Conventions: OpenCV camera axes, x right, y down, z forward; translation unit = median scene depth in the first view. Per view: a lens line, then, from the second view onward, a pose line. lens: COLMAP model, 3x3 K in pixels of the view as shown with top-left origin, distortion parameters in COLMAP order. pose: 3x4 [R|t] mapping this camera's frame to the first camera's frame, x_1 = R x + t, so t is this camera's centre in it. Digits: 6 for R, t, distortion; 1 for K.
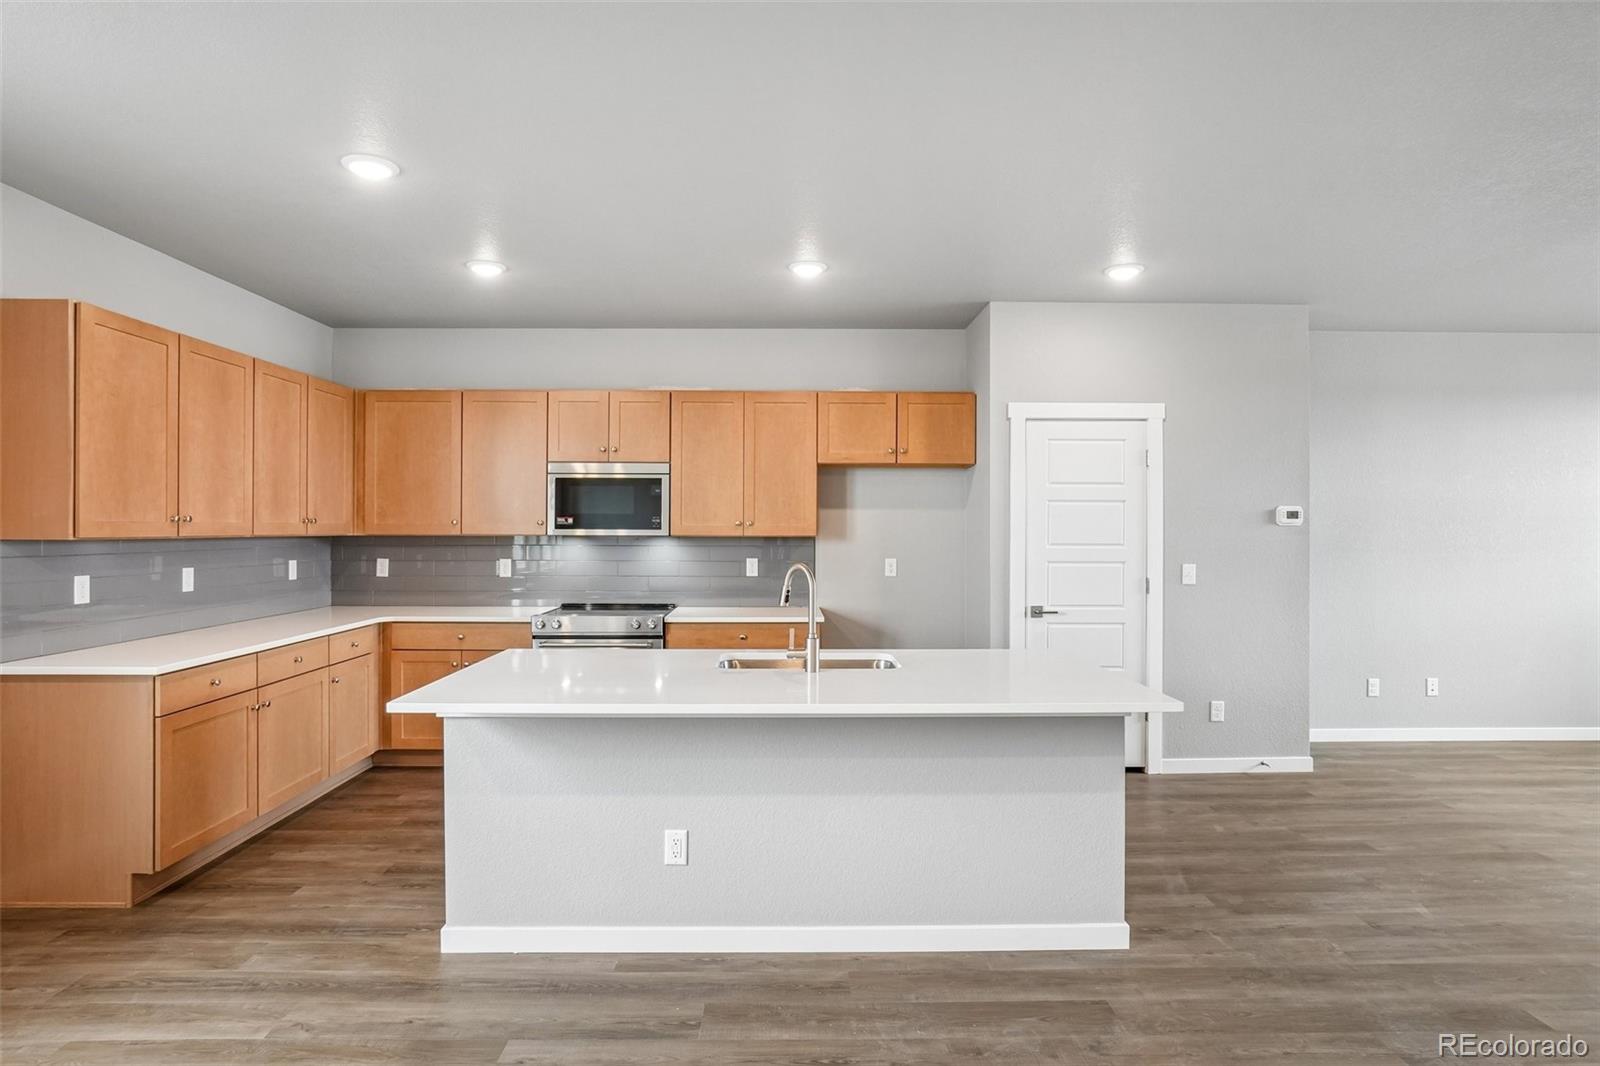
lens RADIAL K [[844.7, 0, 780.9], [0, 844.7, 523.1], [0, 0, 1]] dist [-0.030900, 0.010237]
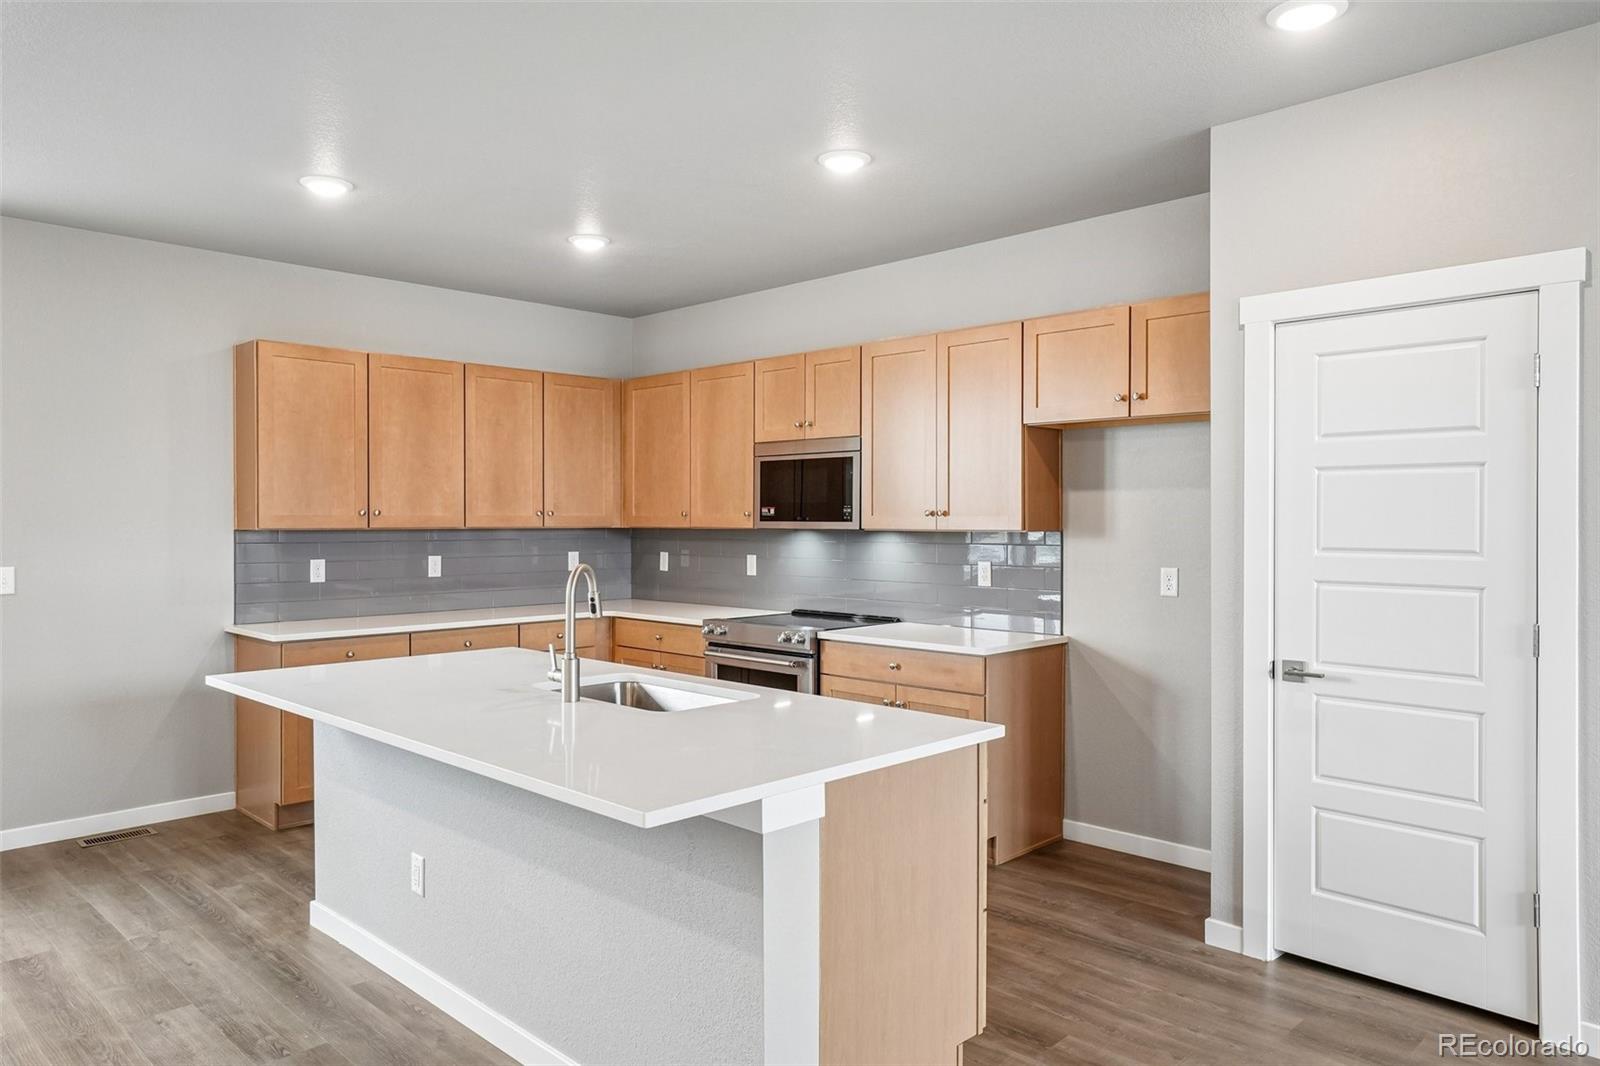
lens RADIAL K [[1050.3, 0, 799.6], [0, 1050.3, 529.0], [0, 0, 1]] dist [-0.002280, 0.009220]
pose [[0.715991, 0.004914, -0.698092, 0.615794], [0.005924, 0.999896, 0.013115, 0.001703], [0.698084, -0.013526, 0.715888, 0.314214]]
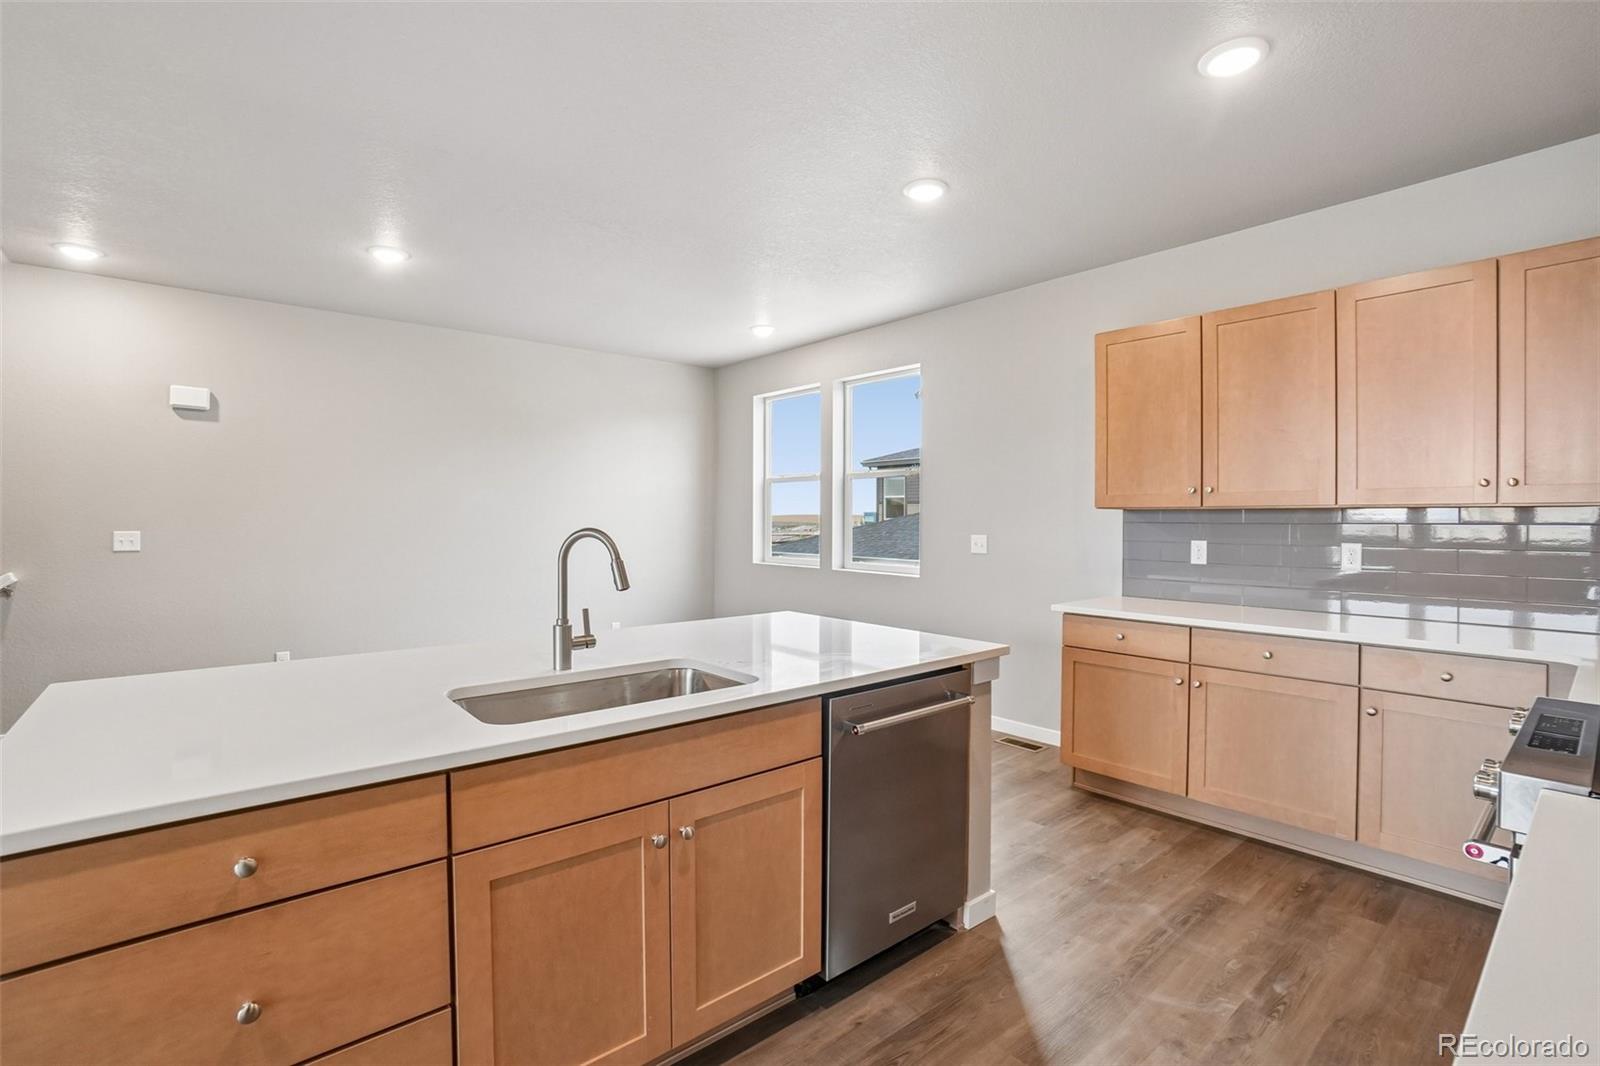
lens RADIAL K [[733.7, 0, 788.8], [0, 733.7, 517.9], [0, 0, 1]] dist [-0.039598, 0.010175]
pose [[-0.769869, -0.003506, -0.638192, 0.222454], [0.000931, 0.999978, -0.006616, 0.030063], [0.638201, -0.005687, -0.769849, 1.159975]]
